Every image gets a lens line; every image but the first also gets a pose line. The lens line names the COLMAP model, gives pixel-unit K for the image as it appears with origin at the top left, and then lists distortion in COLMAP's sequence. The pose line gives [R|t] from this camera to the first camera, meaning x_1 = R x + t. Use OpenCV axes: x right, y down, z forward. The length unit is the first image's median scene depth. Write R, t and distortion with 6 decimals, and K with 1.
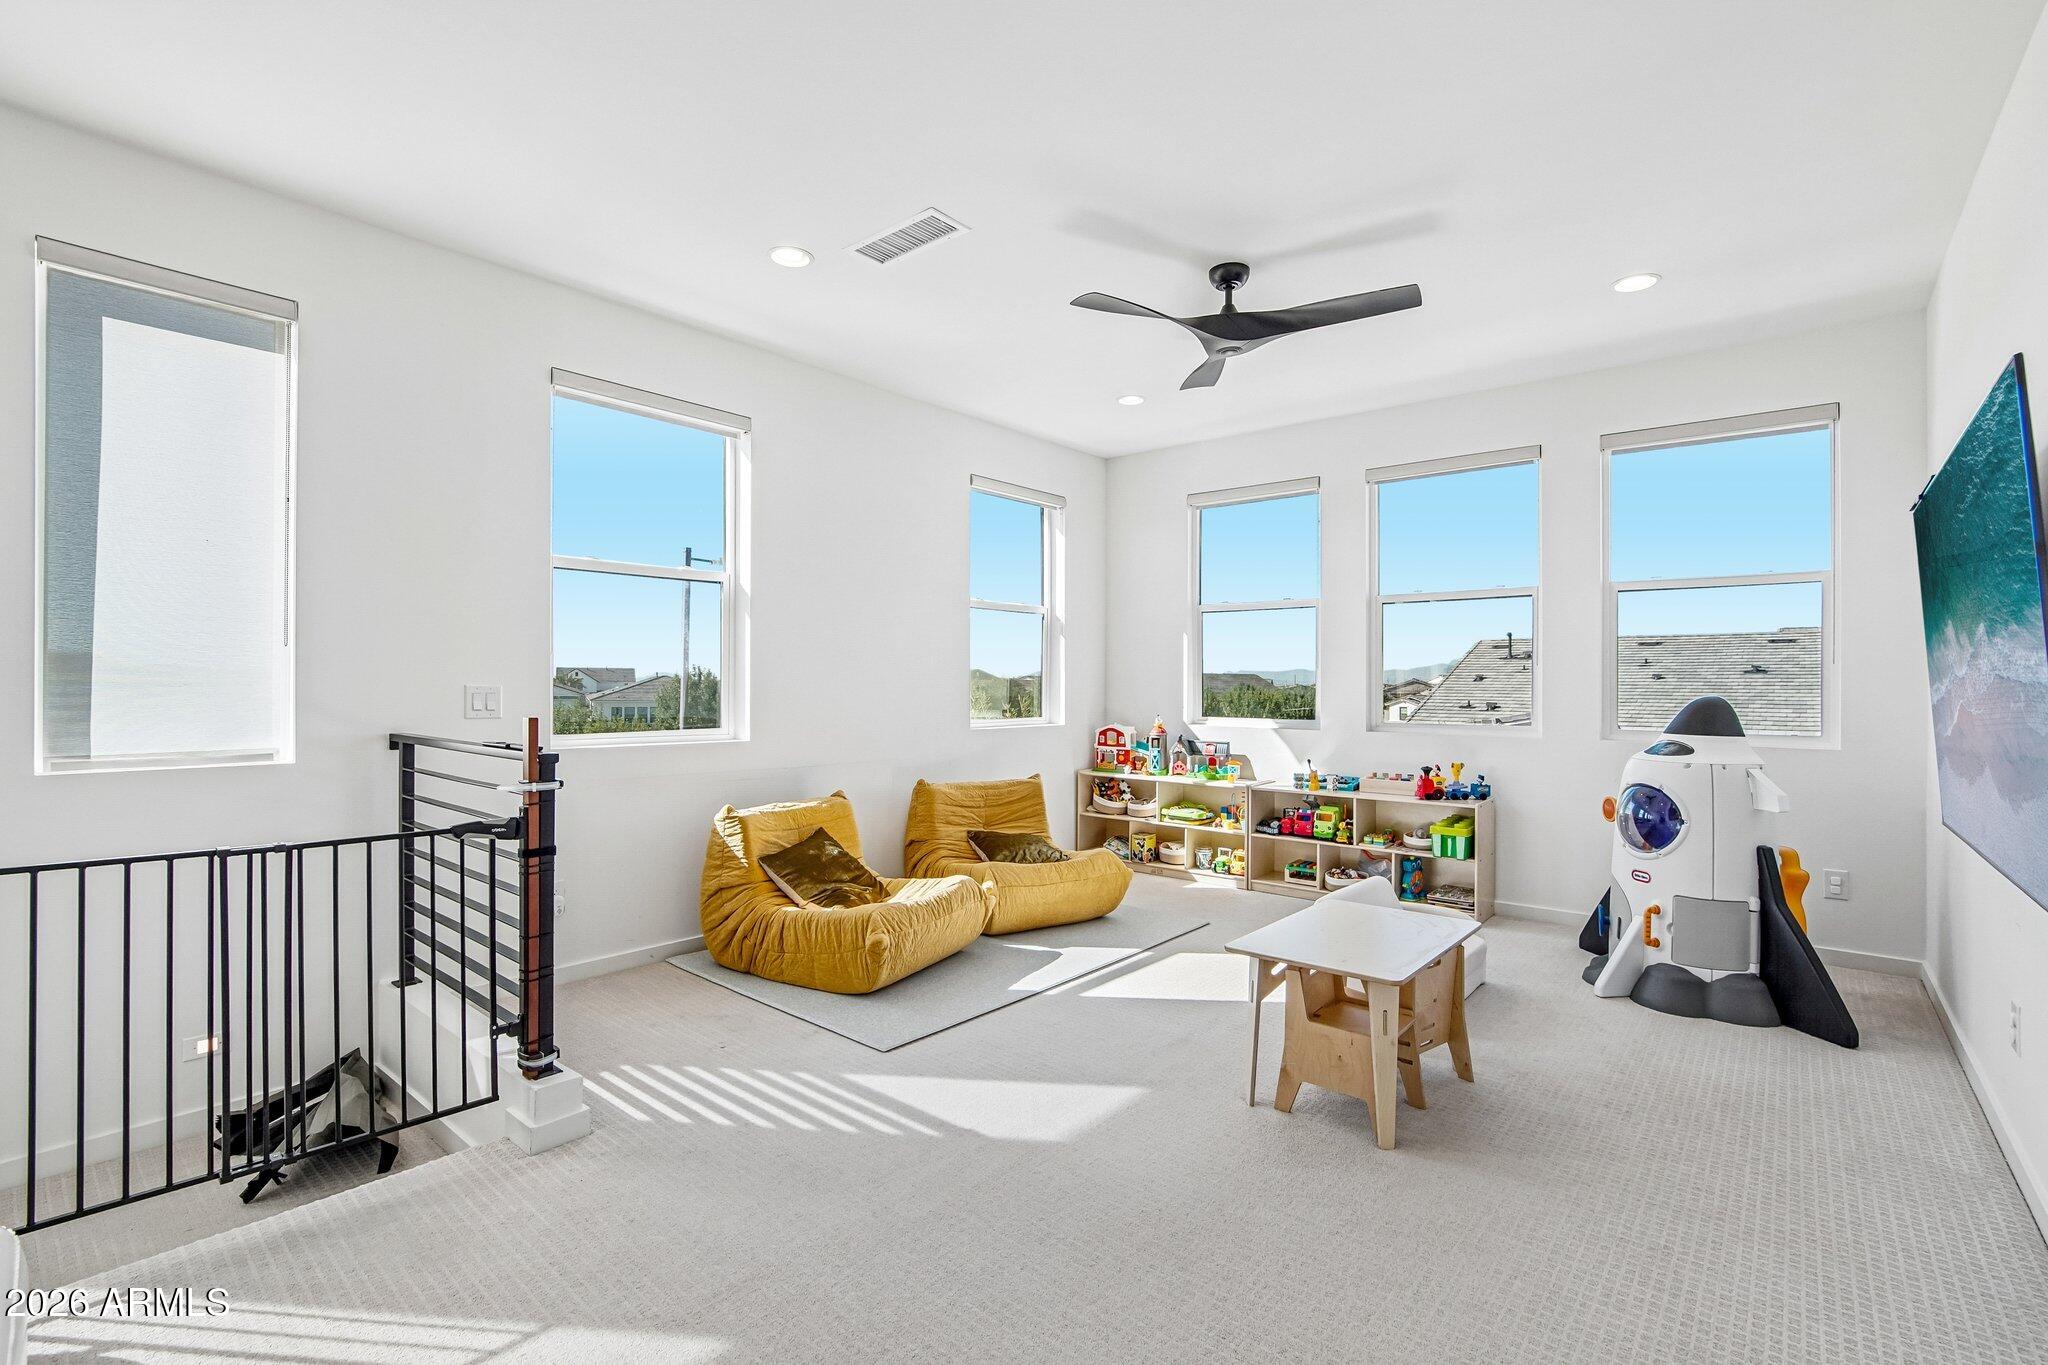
lens RADIAL K [[920.0, 0, 1008.9], [0, 920.0, 681.5], [0, 0, 1]] dist [-0.027509, 0.006956]
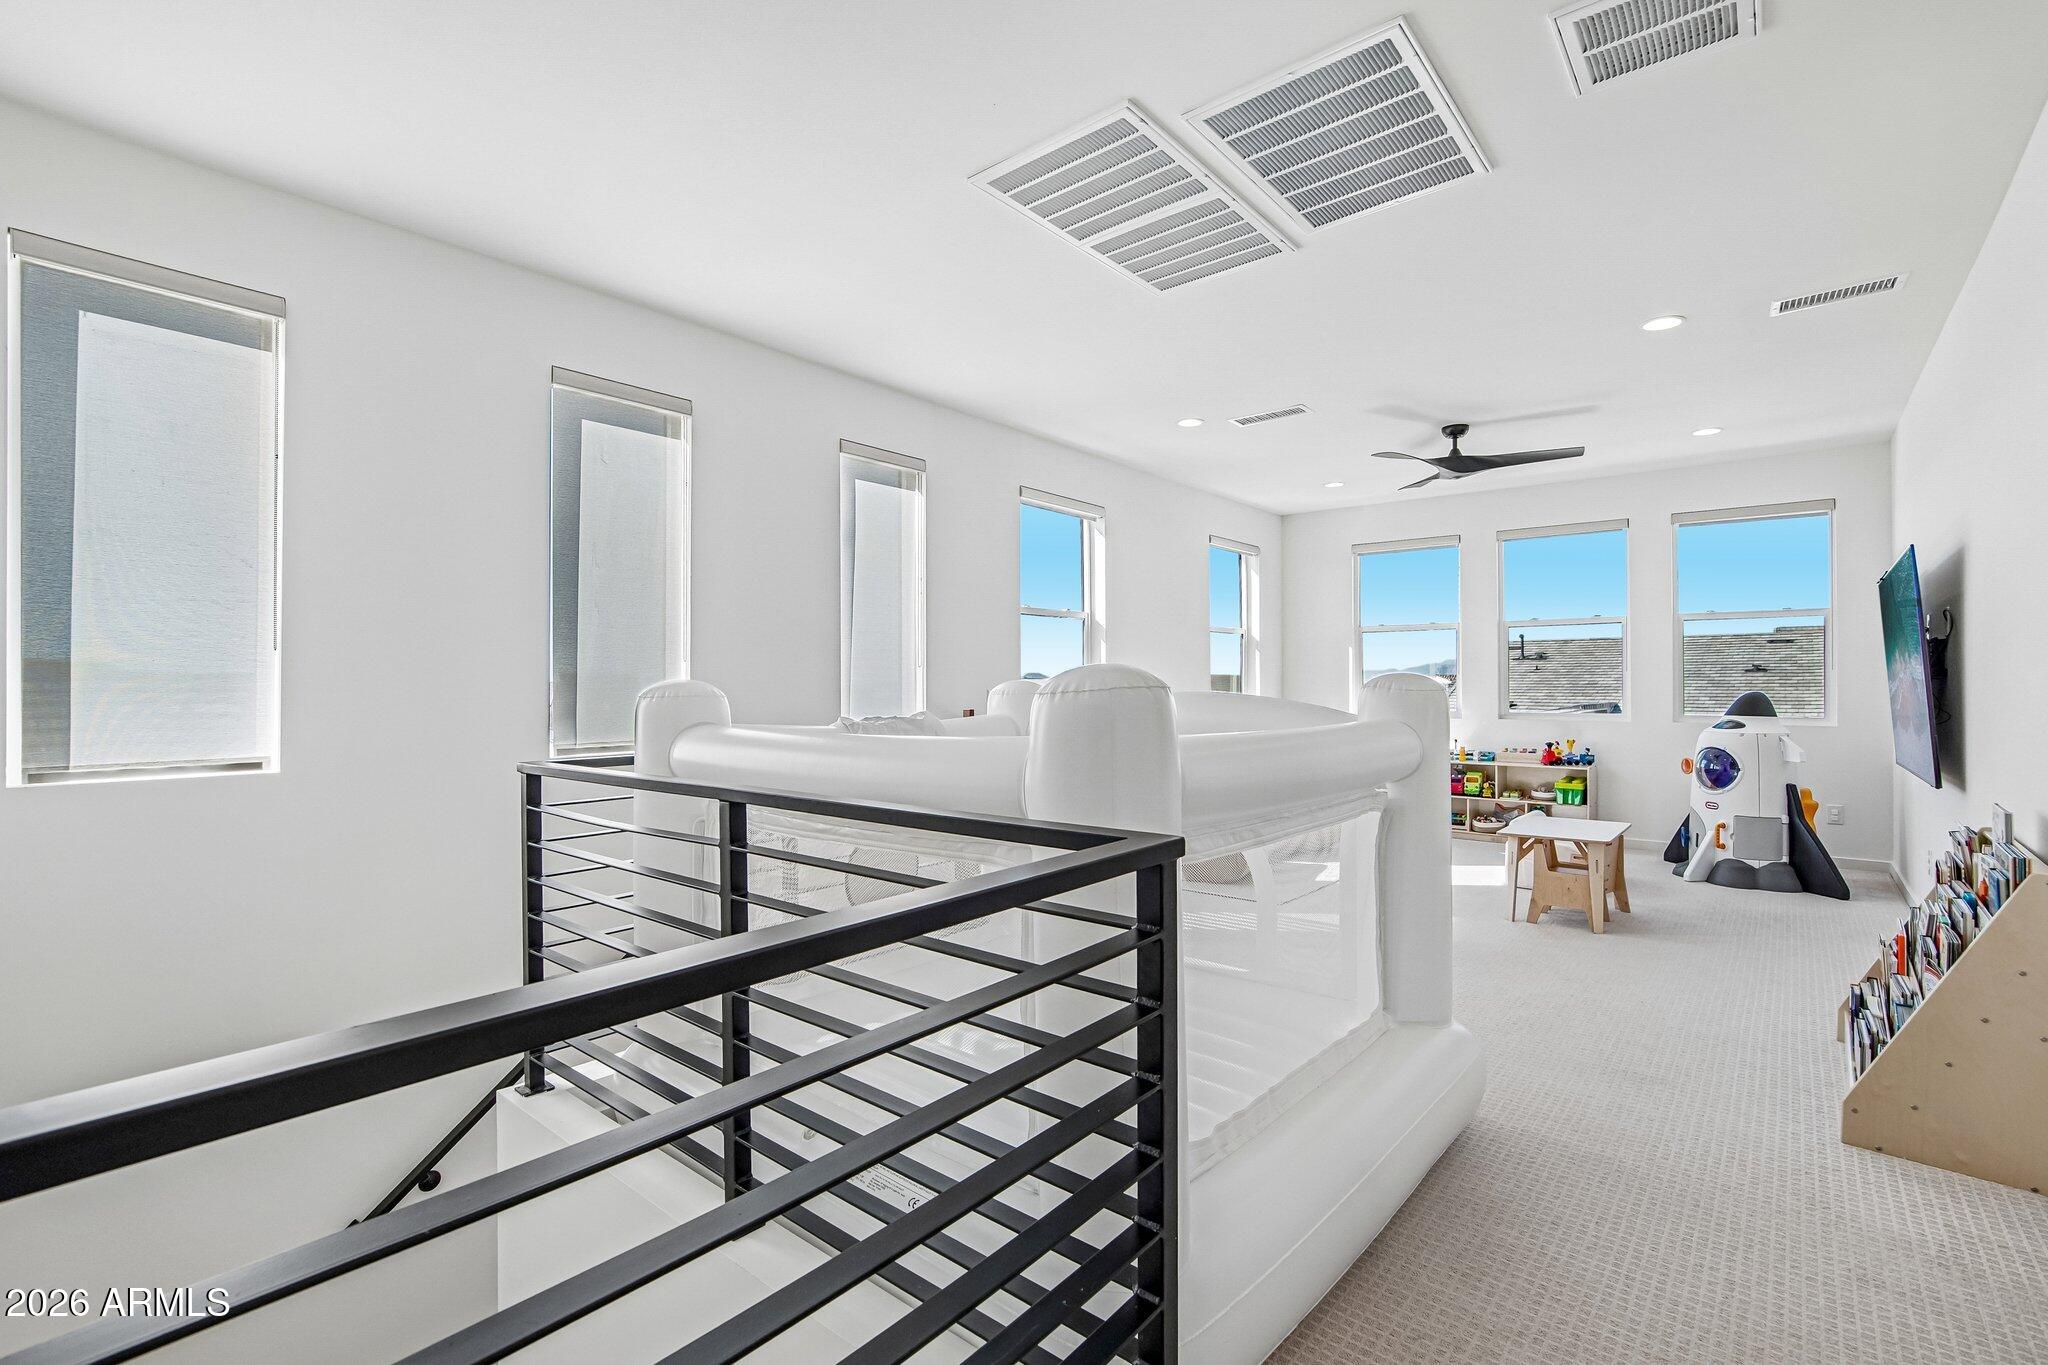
lens RADIAL K [[931.1, 0, 1024.0], [0, 931.1, 682.5], [0, 0, 1]] dist [-0.001604, -0.000467]
pose [[0.999633, -0.006321, 0.026325, -0.380991], [0.006355, 0.999979, -0.001216, -0.004371], [-0.026317, 0.001382, 0.999653, -0.412941]]
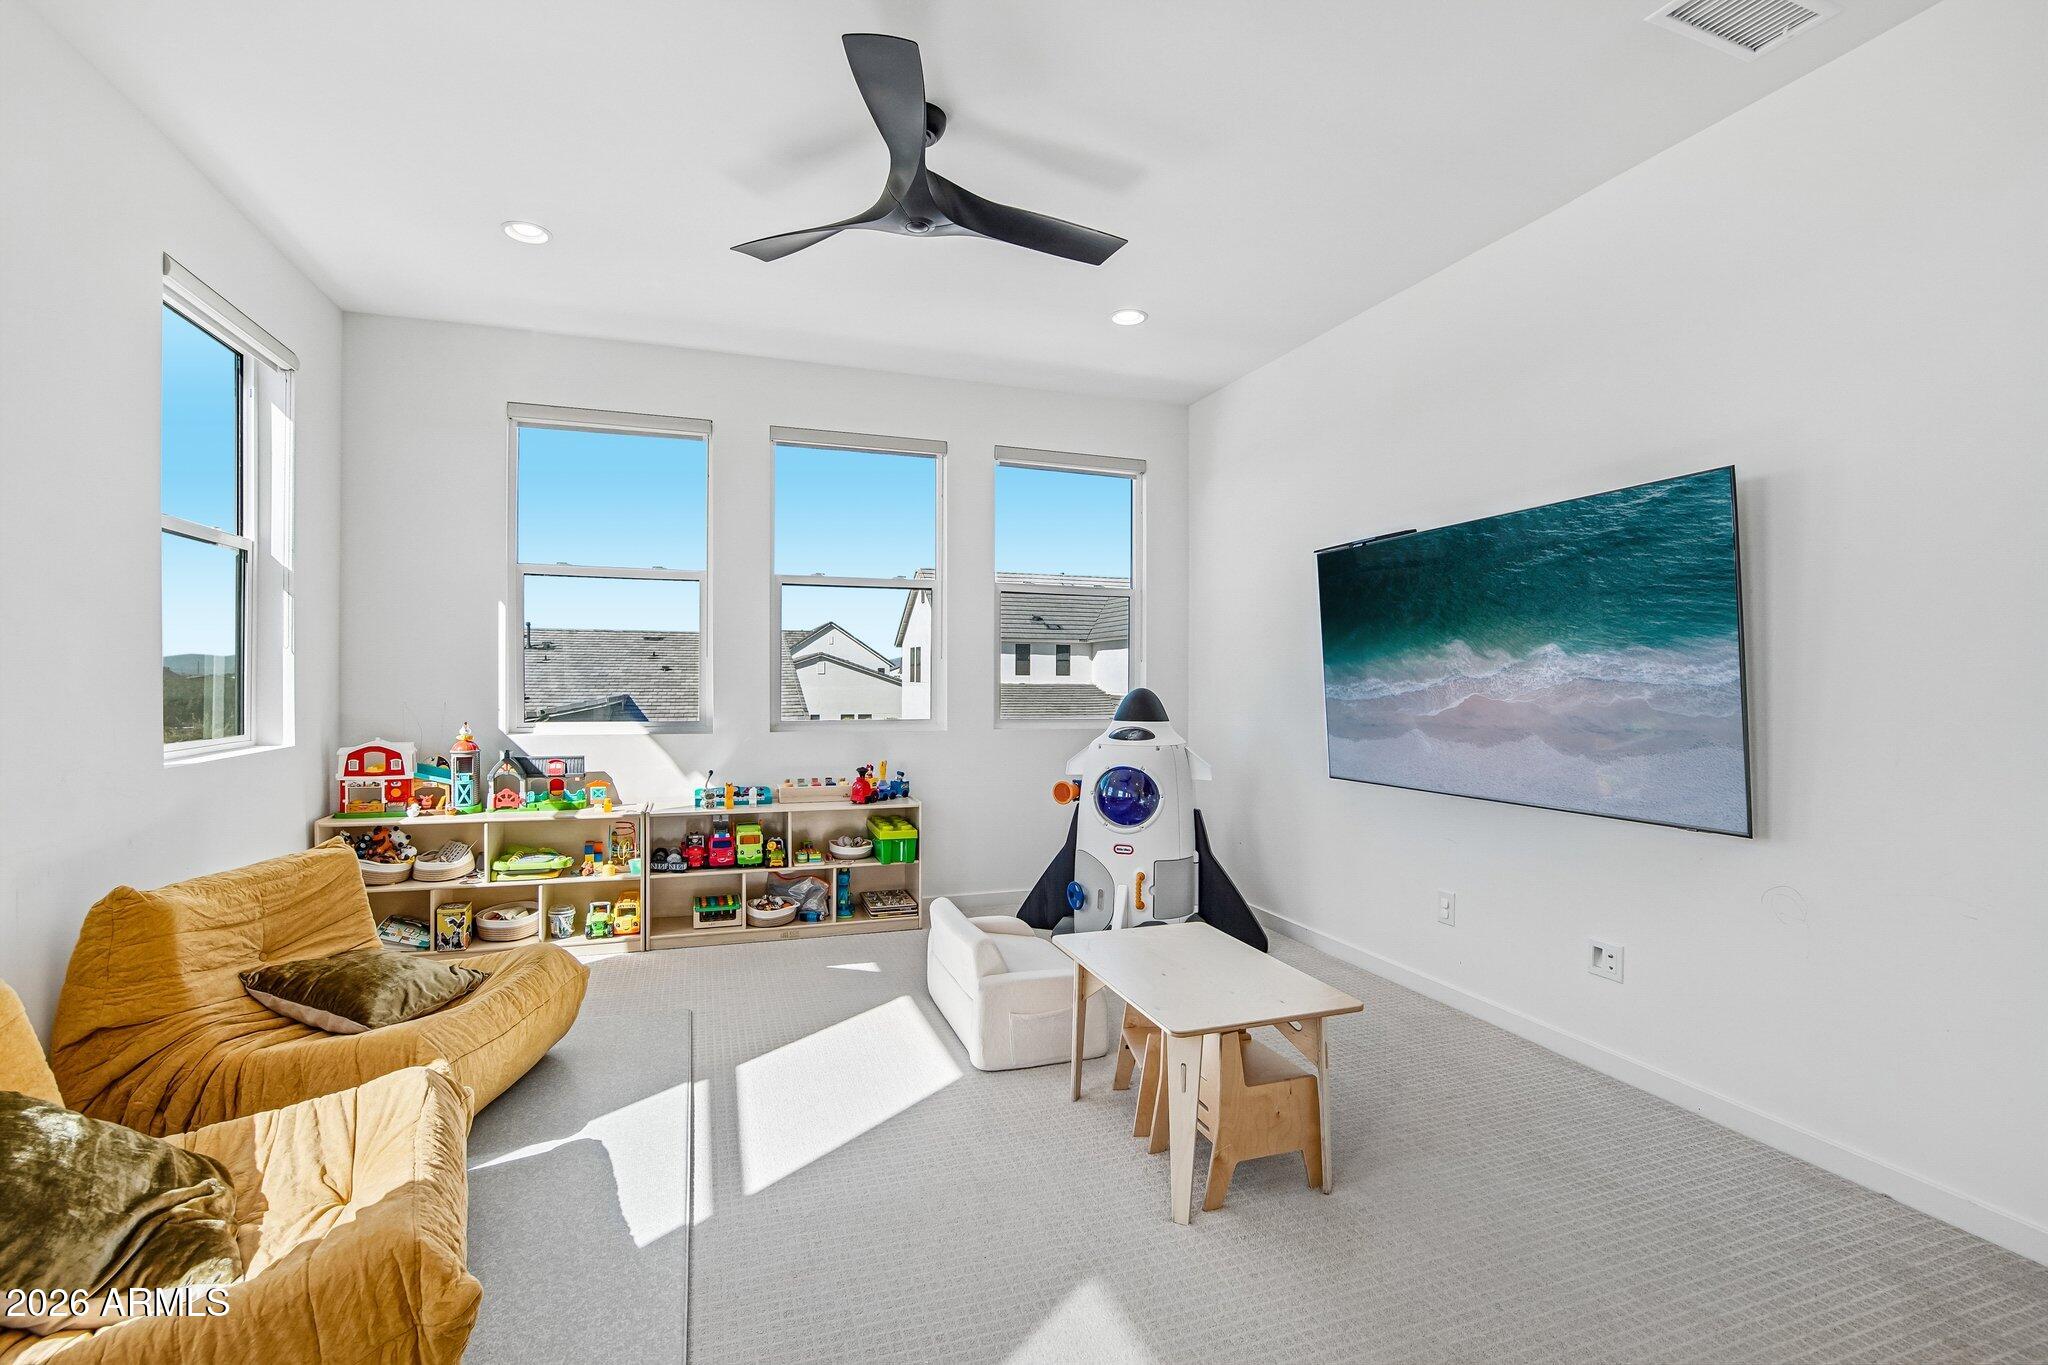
lens RADIAL K [[920.0, 0, 1008.9], [0, 920.0, 681.5], [0, 0, 1]] dist [-0.027509, 0.006956]
pose [[0.507997, -0.004504, 0.861347, -0.243509], [-0.004820, 0.999956, 0.008072, -0.000877], [-0.861345, -0.008253, 0.507953, 0.382358]]
